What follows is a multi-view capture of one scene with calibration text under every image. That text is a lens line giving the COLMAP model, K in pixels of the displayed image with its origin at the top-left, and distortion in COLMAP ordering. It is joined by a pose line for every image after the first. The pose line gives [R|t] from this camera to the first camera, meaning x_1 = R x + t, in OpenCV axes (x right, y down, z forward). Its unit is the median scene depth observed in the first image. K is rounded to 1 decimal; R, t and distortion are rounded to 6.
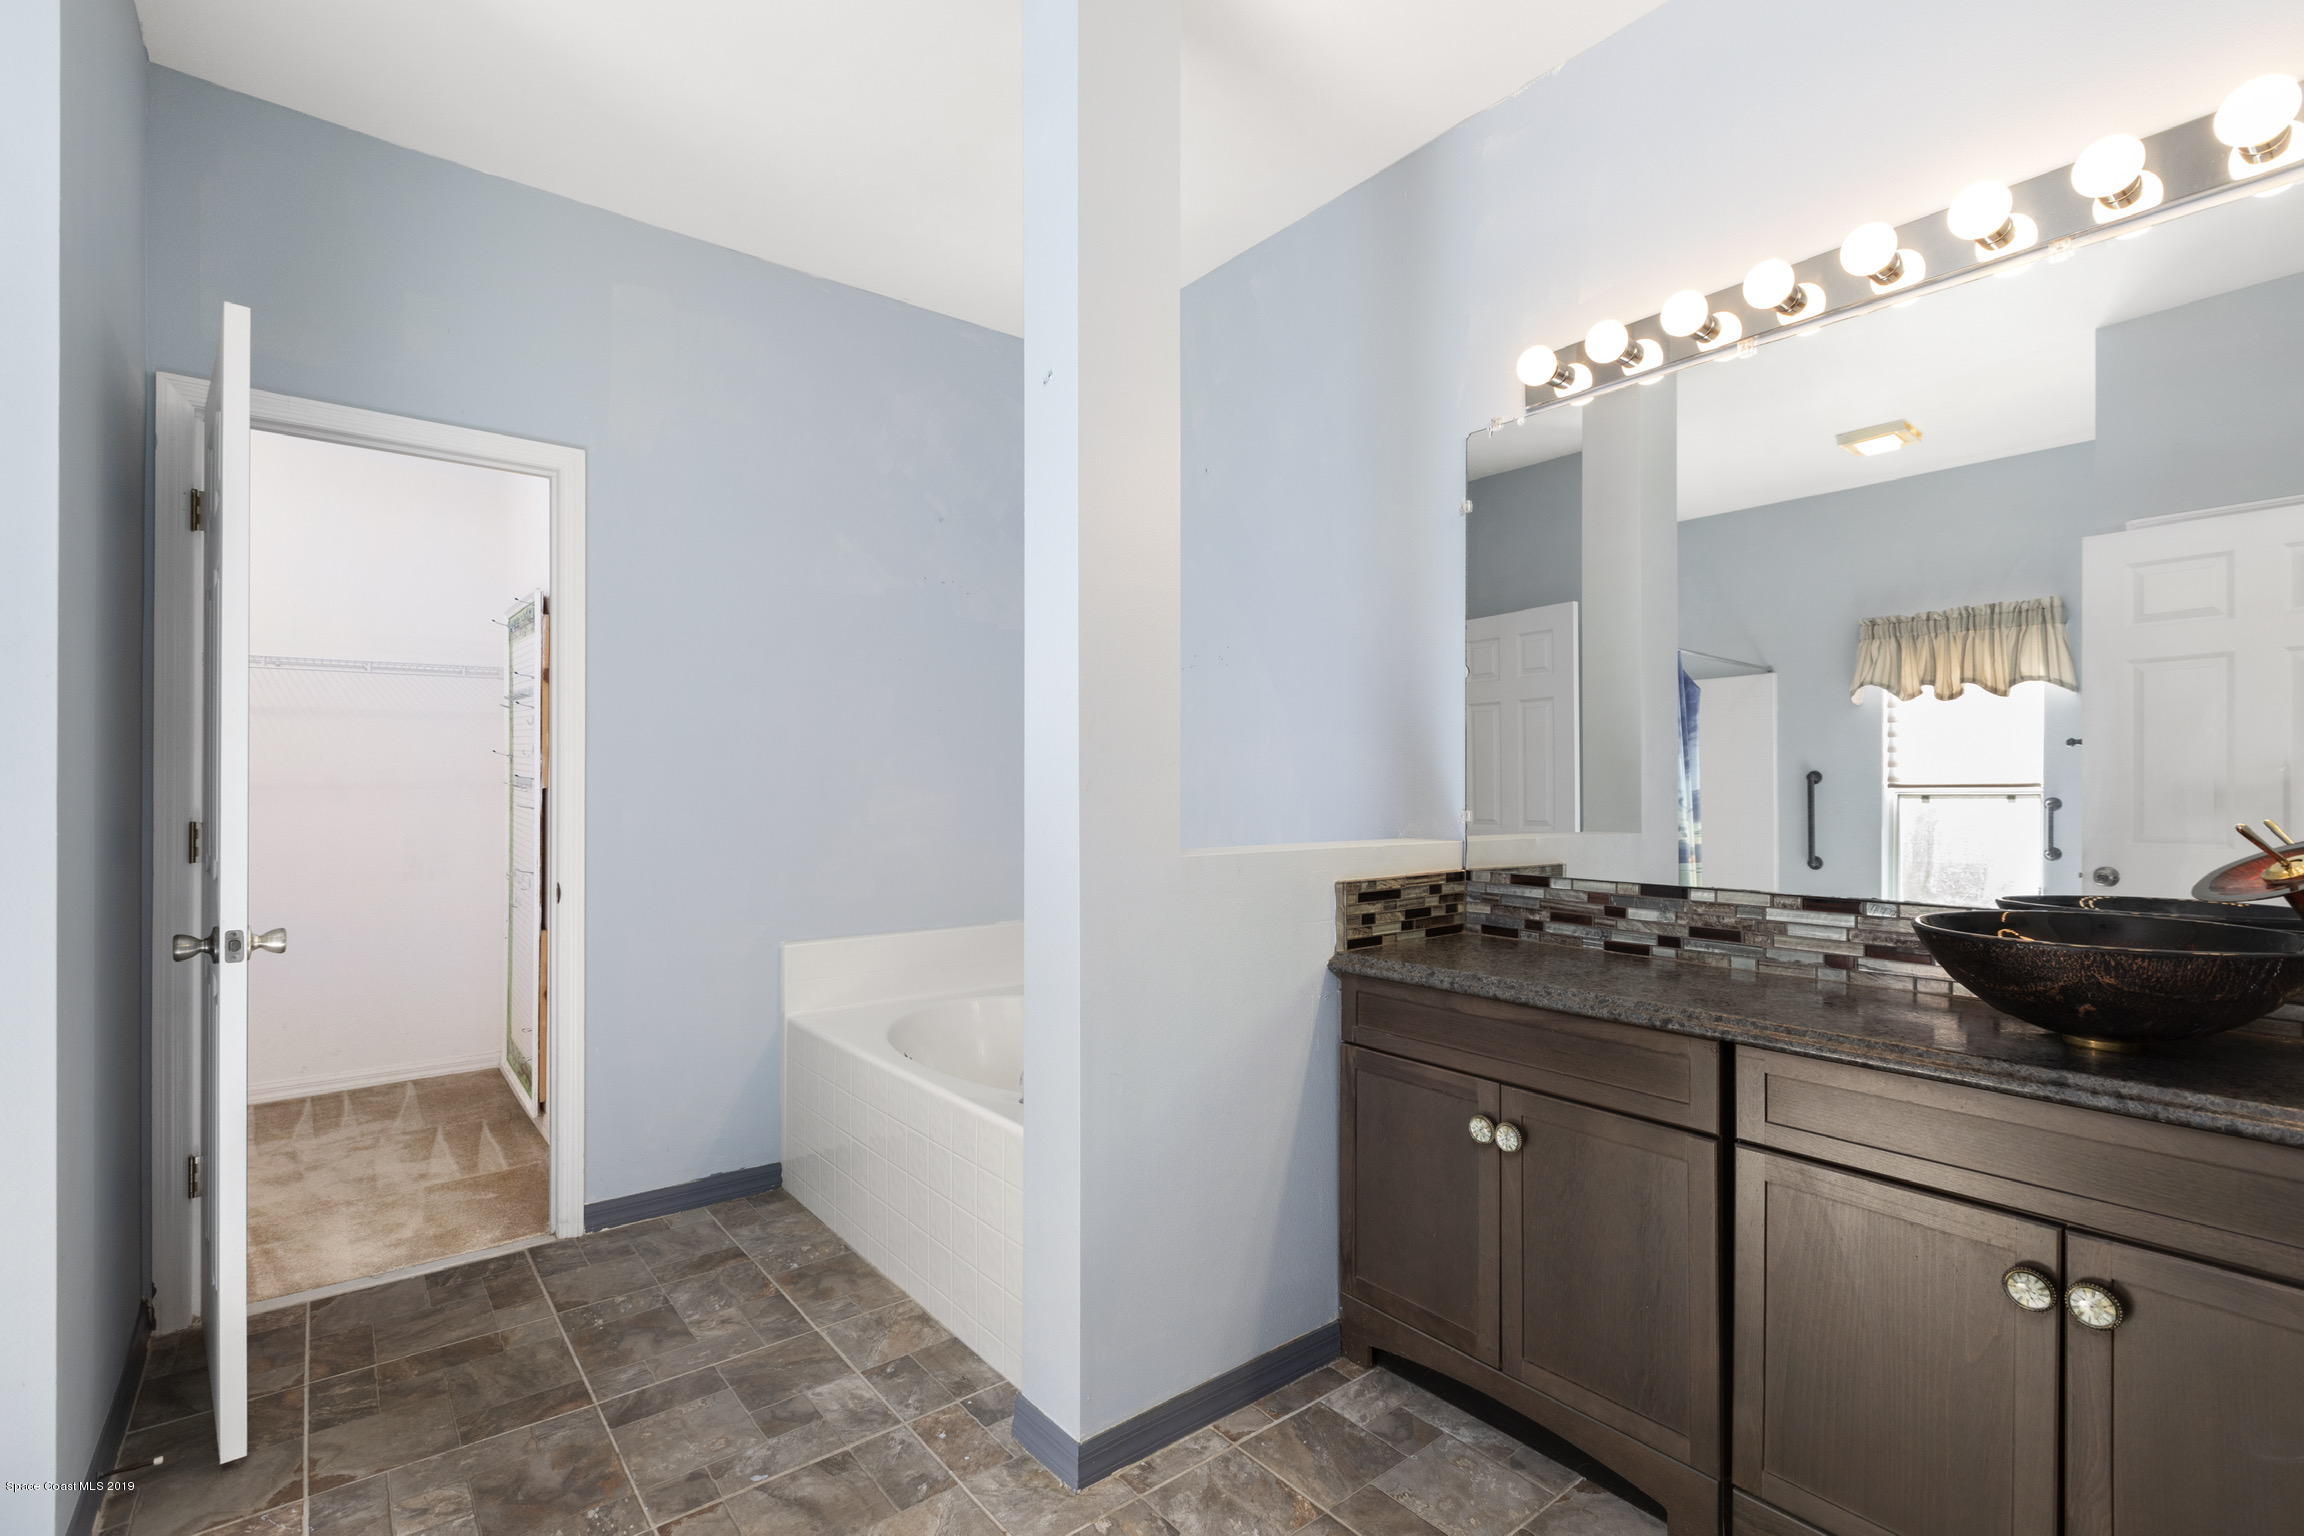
lens RADIAL K [[1037.8, 0, 1148.1], [0, 1037.8, 771.9], [0, 0, 1]] dist [0.001244, -0.000089]
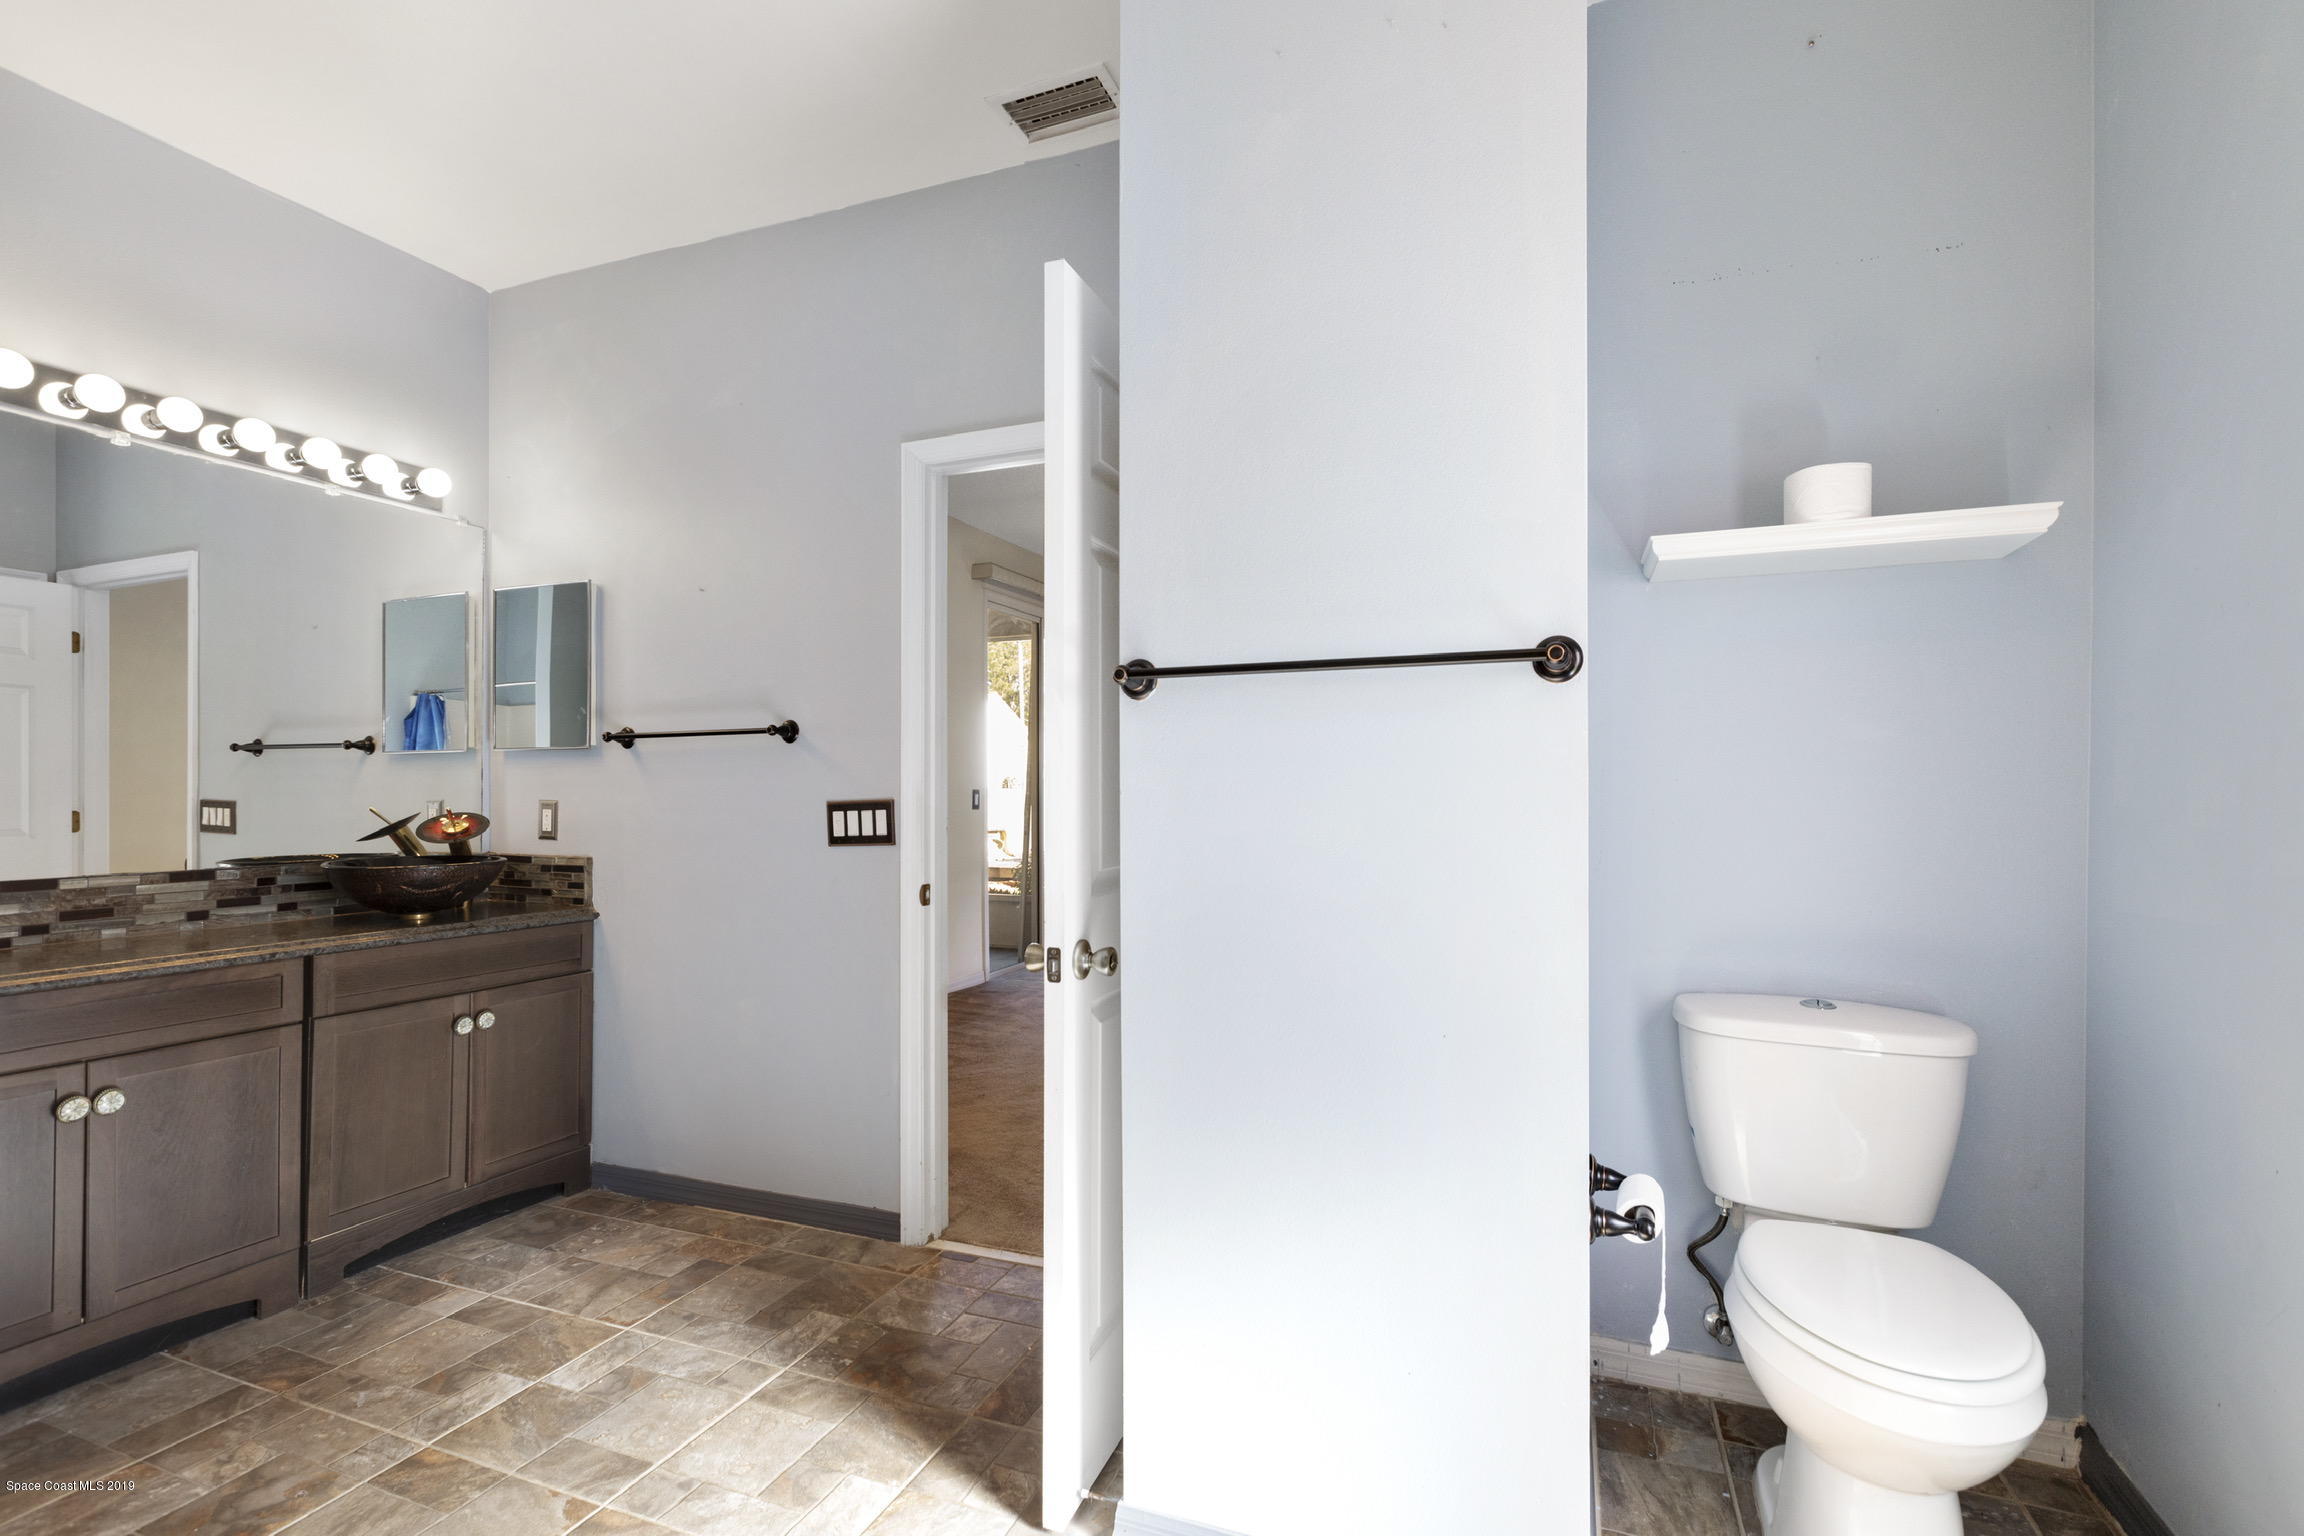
lens RADIAL K [[1037.8, 0, 1155.7], [0, 1037.8, 777.4], [0, 0, 1]] dist [0.001244, -0.000089]
pose [[-0.490330, 0.008818, 0.871492, -1.119841], [-0.010317, 0.999820, -0.015922, 0.005893], [-0.871476, -0.016798, -0.490151, 0.534673]]
